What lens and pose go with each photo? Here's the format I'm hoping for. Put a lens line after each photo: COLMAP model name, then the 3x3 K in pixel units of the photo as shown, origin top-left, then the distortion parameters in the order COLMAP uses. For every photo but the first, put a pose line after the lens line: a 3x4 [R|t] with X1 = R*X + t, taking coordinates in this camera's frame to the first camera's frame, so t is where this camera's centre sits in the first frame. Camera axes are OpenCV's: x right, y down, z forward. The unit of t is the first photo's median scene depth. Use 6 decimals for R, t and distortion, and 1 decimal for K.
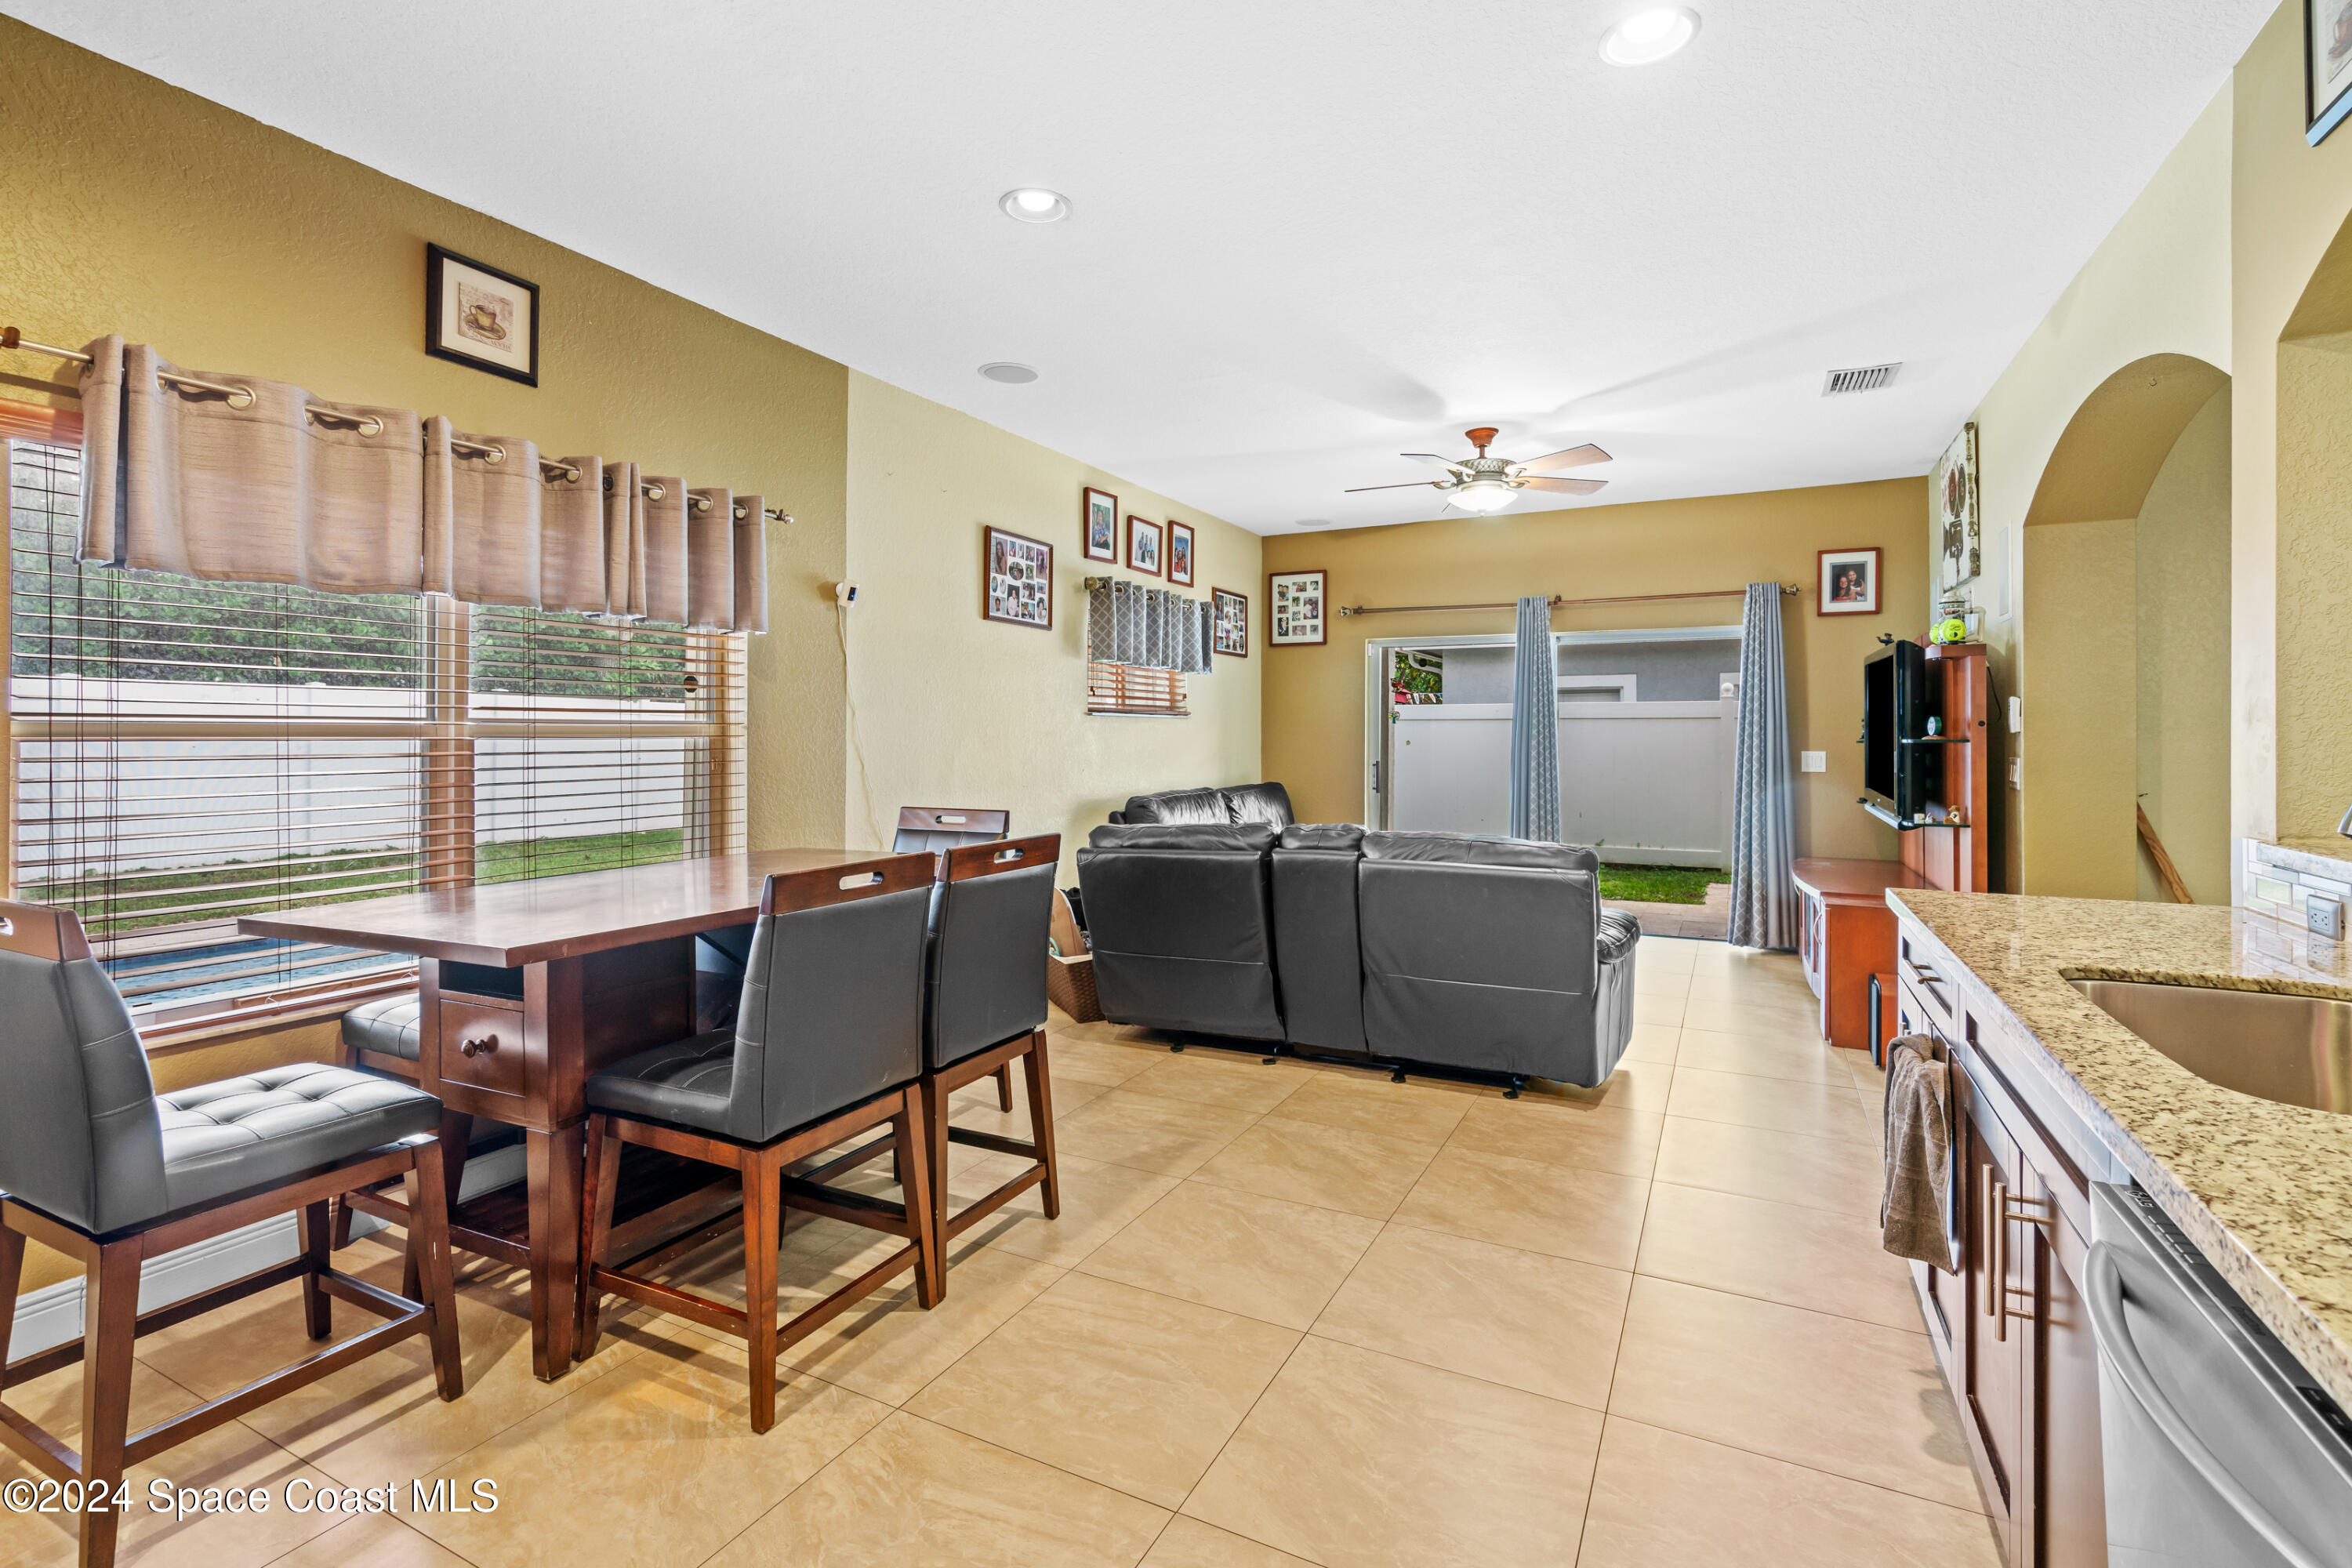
lens RADIAL K [[1082.6, 0, 1178.2], [0, 1082.6, 734.9], [0, 0, 1]] dist [-0.001650, 0.000412]
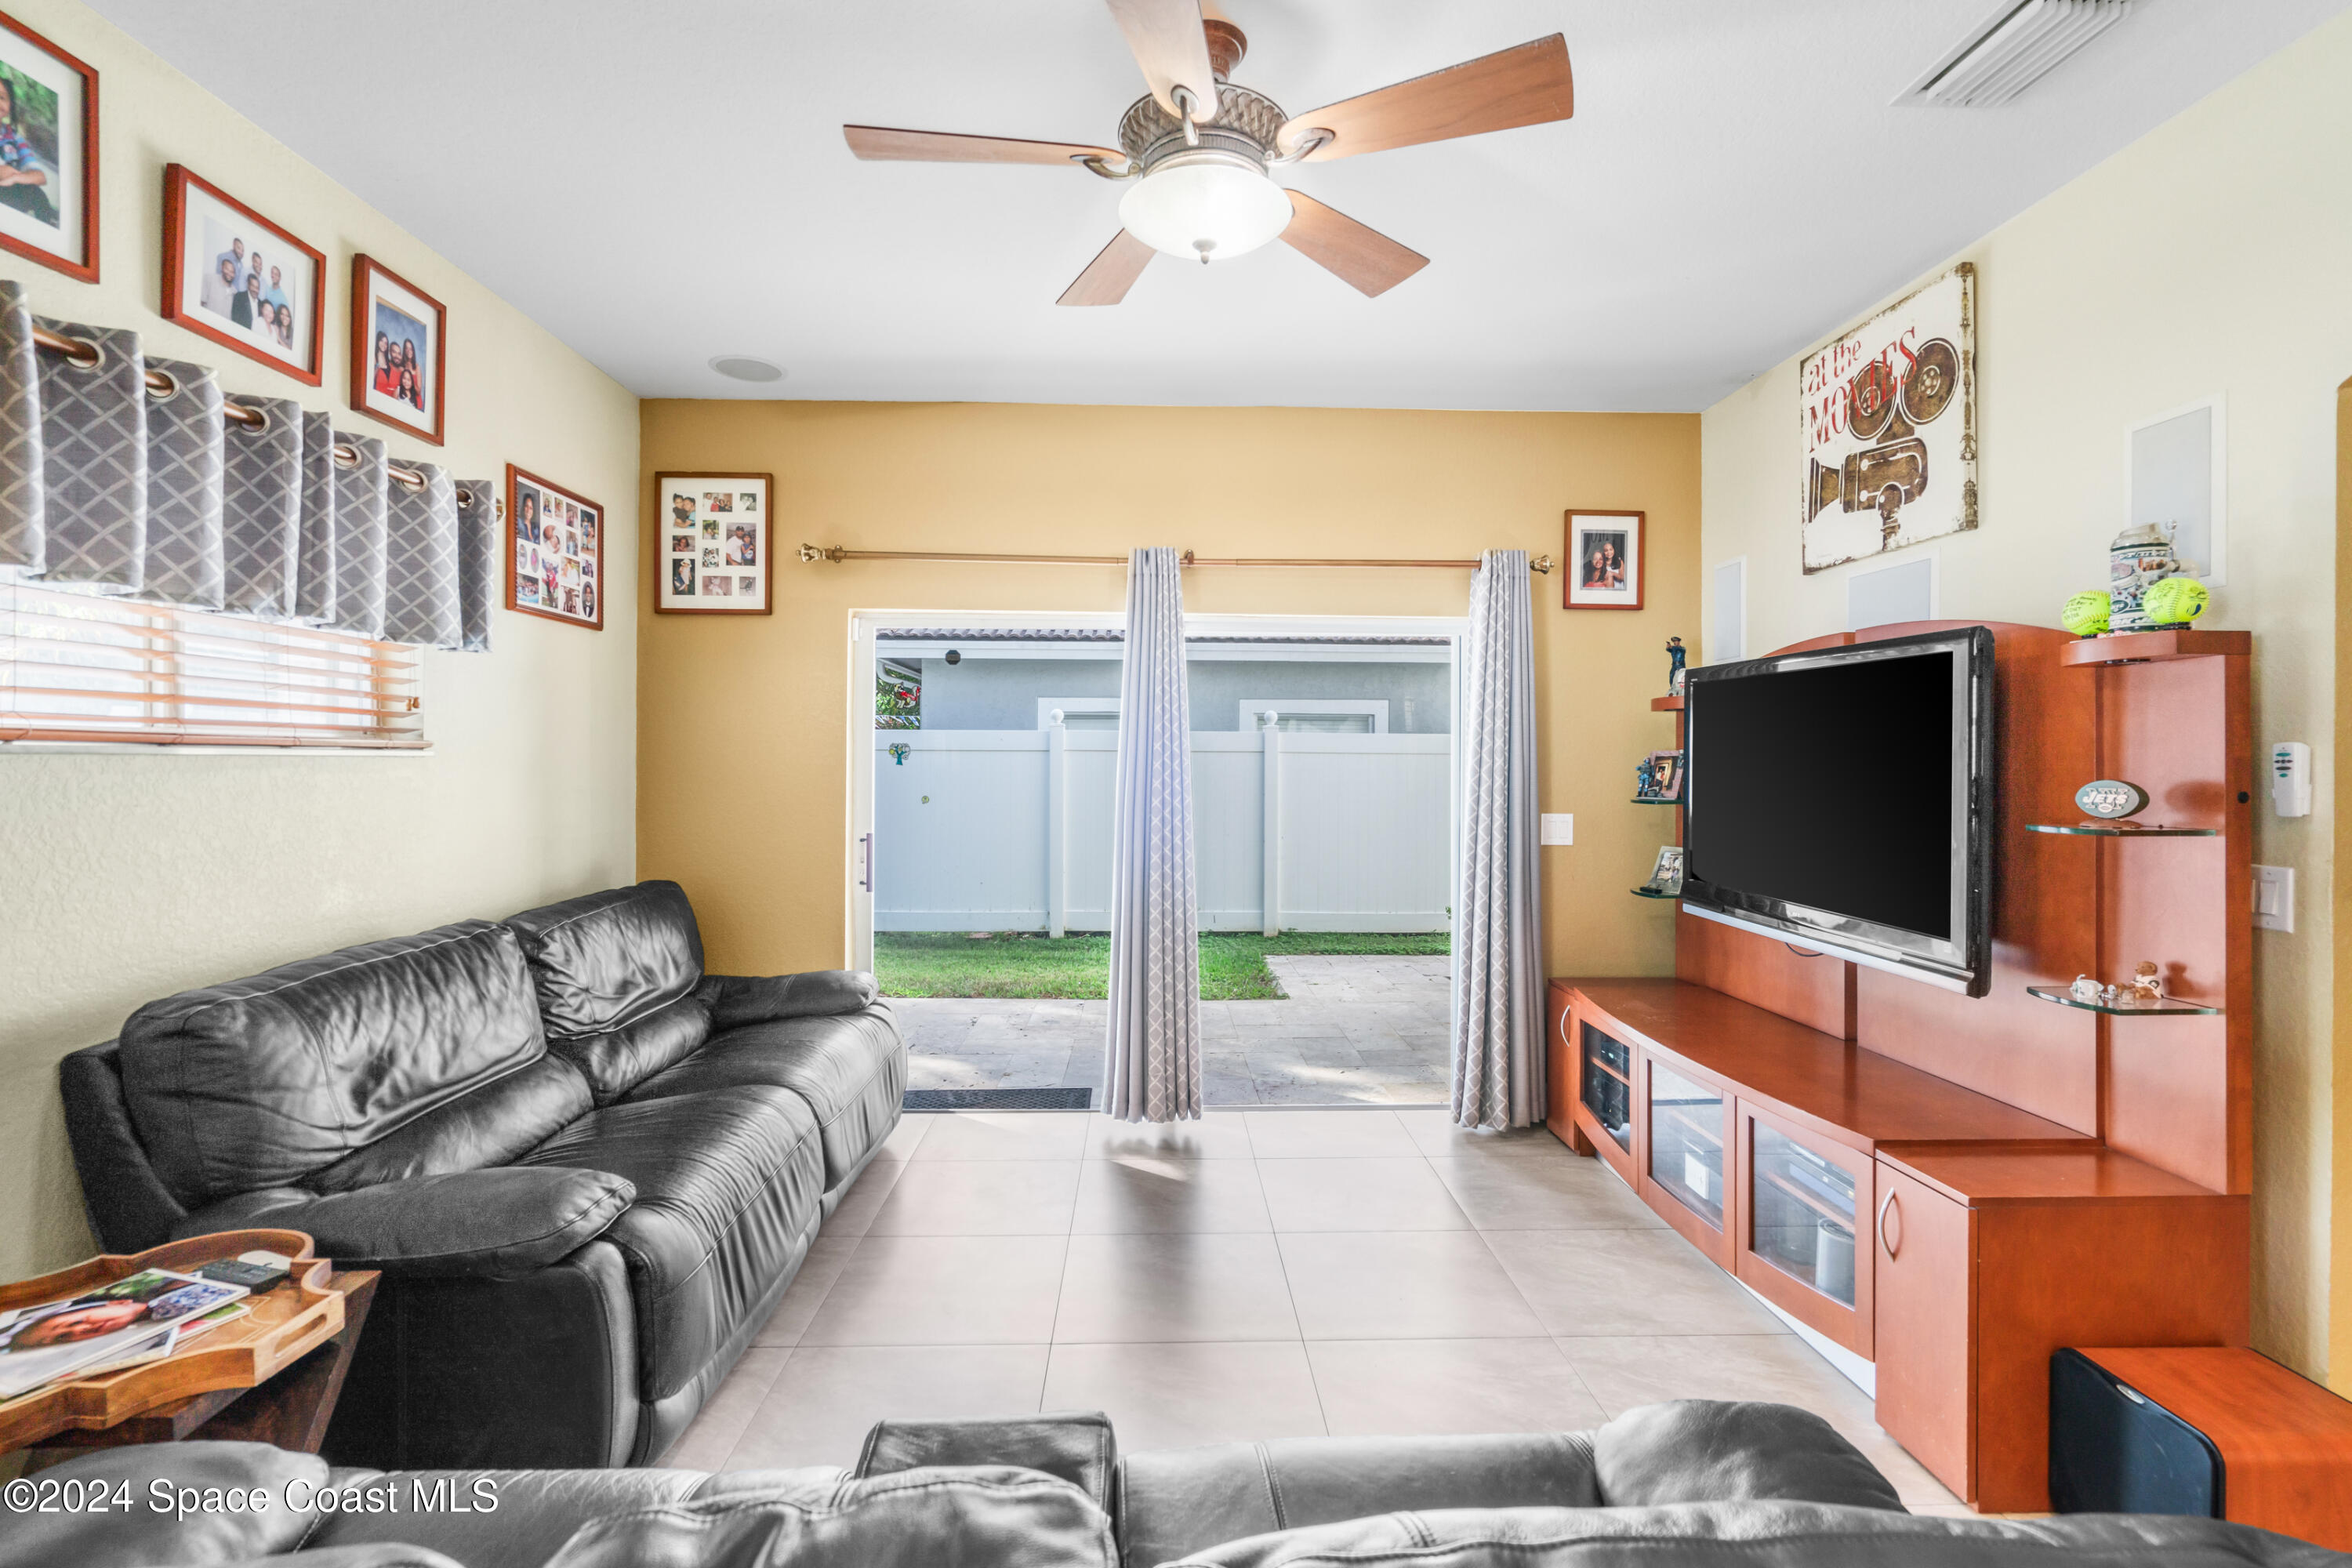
lens RADIAL K [[1070.1, 0, 1179.6], [0, 1070.1, 757.6], [0, 0, 1]] dist [-0.002063, 0.000279]
pose [[0.872504, 0.004504, 0.488586, 0.067525], [-0.003951, 0.999990, -0.002162, -0.016444], [-0.488590, -0.000044, 0.872513, 0.543130]]
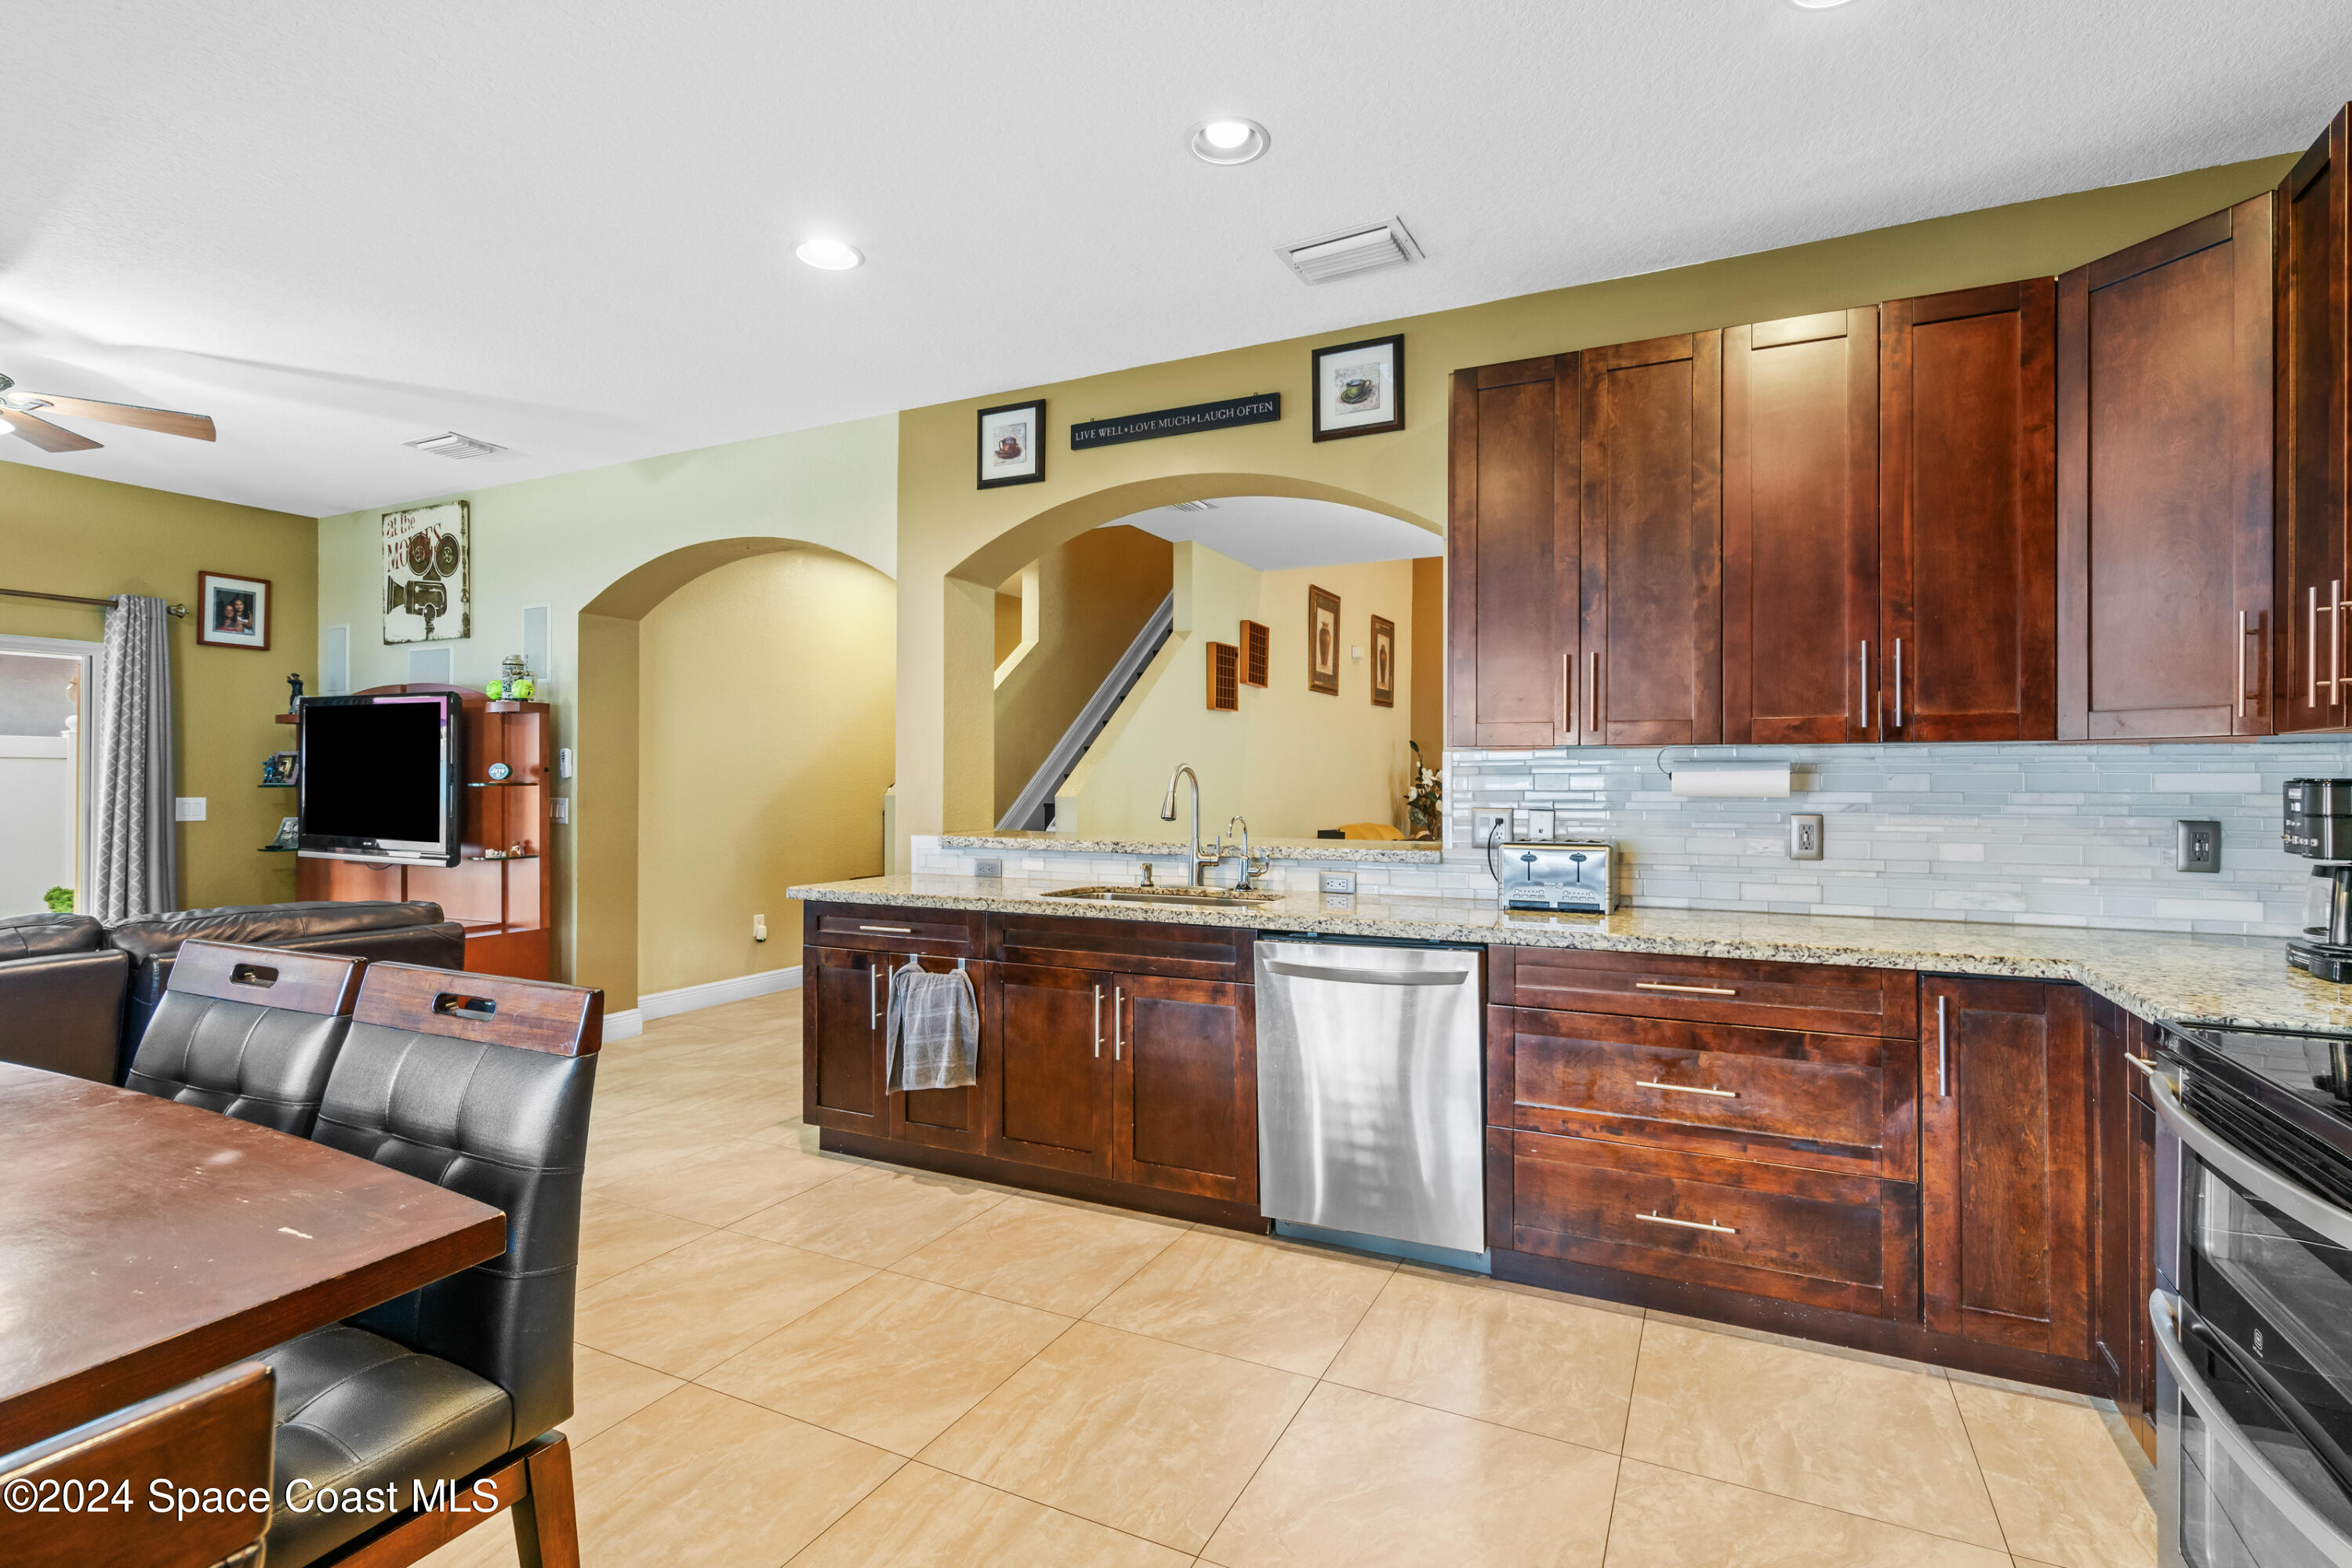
lens RADIAL K [[1109.4, 0, 1194.9], [0, 1109.4, 777.1], [0, 0, 1]] dist [0.000943, 0.000817]
pose [[-0.024766, 0.004147, 0.999685, -0.334787], [-0.001938, 0.999989, -0.004197, 0.001159], [-0.999691, -0.002042, -0.024758, 0.207436]]
